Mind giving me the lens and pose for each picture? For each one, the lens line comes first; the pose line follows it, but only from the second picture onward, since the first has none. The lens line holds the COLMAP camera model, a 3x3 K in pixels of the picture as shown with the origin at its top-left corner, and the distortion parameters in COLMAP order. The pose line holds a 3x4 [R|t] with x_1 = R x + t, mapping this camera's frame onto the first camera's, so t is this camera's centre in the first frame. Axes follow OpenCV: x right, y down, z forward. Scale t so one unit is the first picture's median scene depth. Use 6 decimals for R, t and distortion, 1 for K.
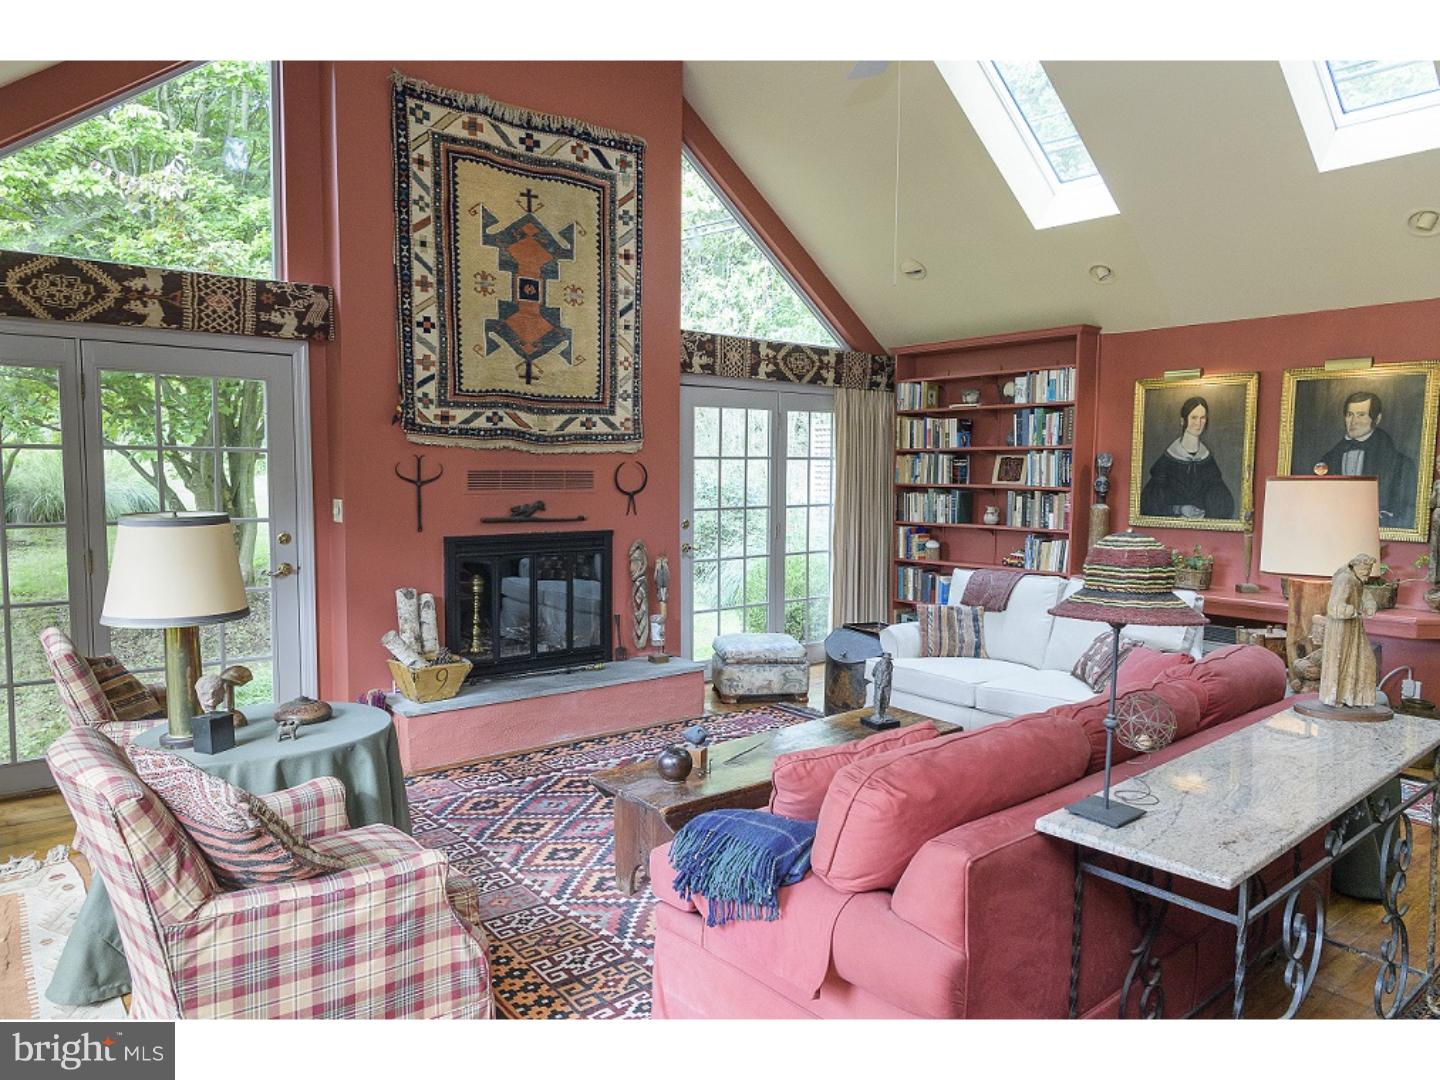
lens RADIAL K [[956.4, 0, 720.6], [0, 956.4, 539.2], [0, 0, 1]] dist [-0.000950, -0.001998]
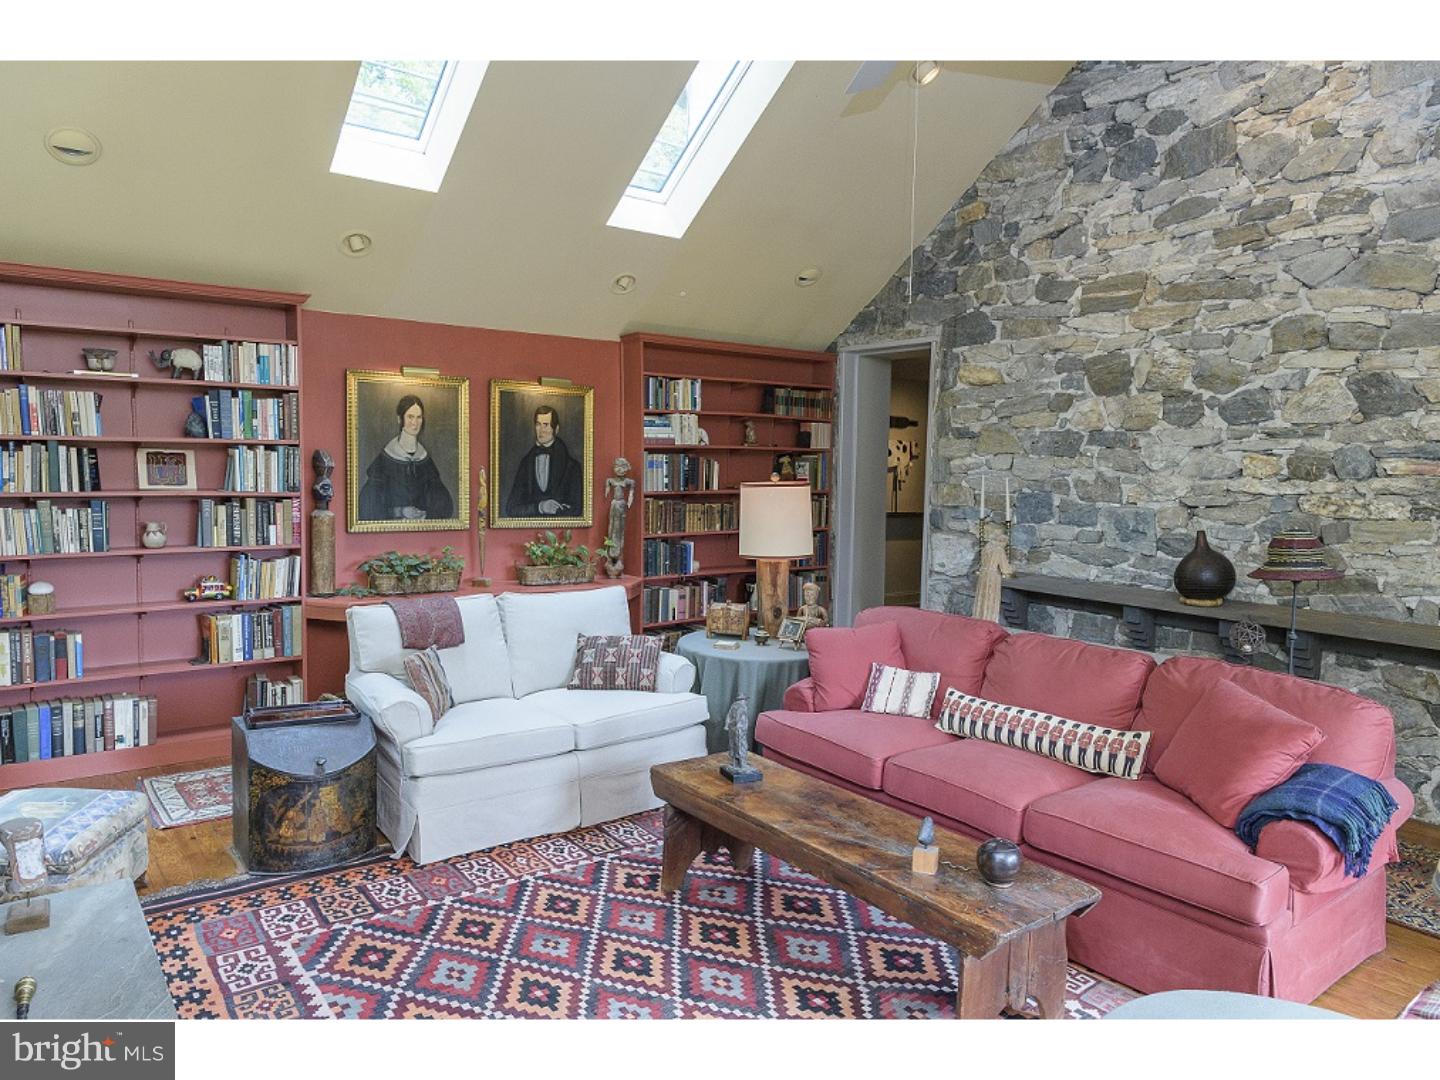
lens RADIAL K [[956.4, 0, 721.1], [0, 956.4, 543.2], [0, 0, 1]] dist [-0.000950, -0.001998]
pose [[0.044173, -0.093094, 0.994677, -0.436008], [0.054340, 0.994399, 0.090655, -0.065042], [-0.997545, 0.050047, 0.048984, 0.596949]]
